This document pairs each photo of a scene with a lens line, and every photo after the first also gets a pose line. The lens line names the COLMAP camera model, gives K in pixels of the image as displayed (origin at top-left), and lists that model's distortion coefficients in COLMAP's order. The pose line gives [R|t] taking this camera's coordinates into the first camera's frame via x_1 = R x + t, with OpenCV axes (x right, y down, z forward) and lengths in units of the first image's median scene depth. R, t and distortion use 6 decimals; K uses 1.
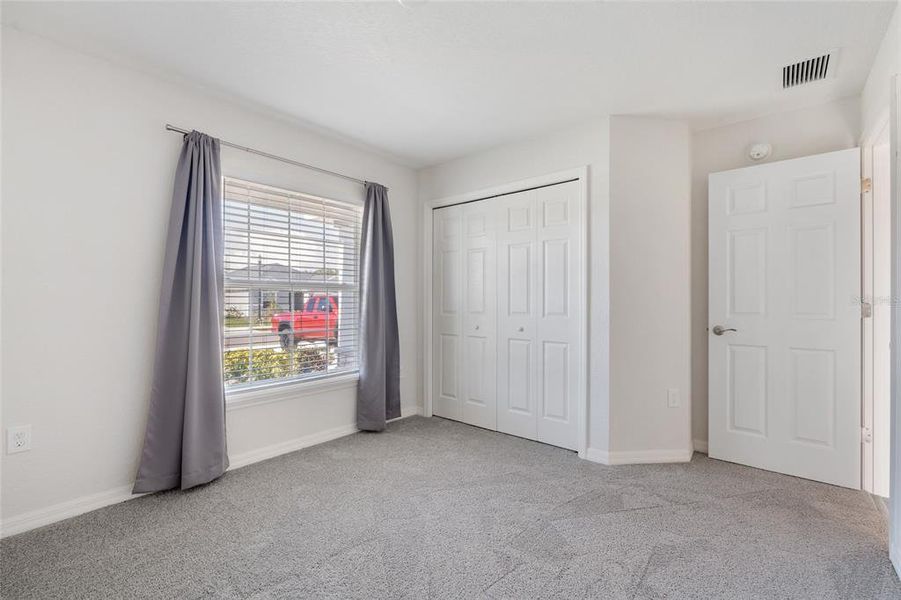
lens RADIAL K [[392.4, 0, 450.5], [0, 392.4, 300.0], [0, 0, 1]] dist [-0.002469, -0.000463]
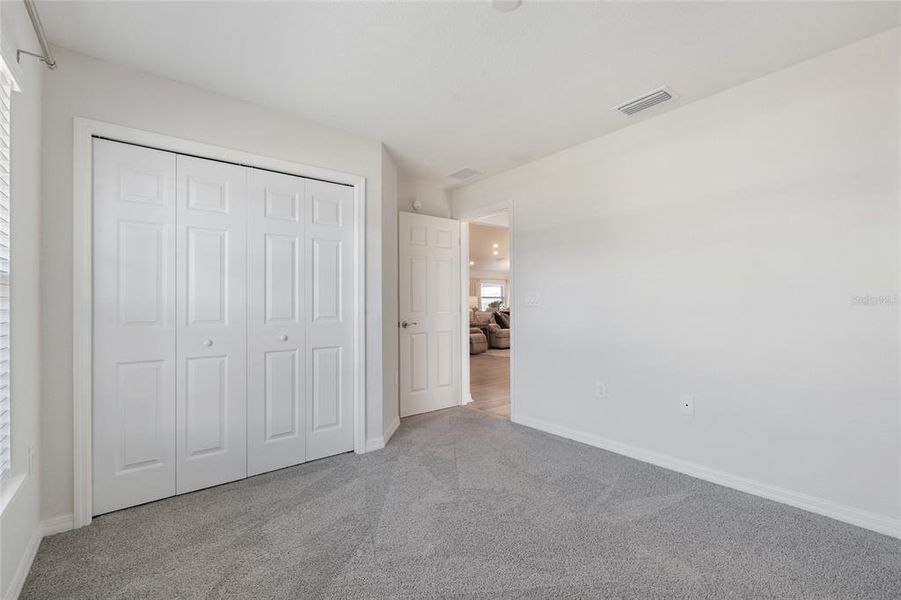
lens RADIAL K [[392.4, 0, 450.5], [0, 392.4, 300.0], [0, 0, 1]] dist [-0.002469, -0.000463]
pose [[0.191363, 0.008228, 0.981485, -0.608378], [0.005344, 0.999941, -0.009424, 0.003532], [-0.981505, 0.007049, 0.191307, 0.523545]]
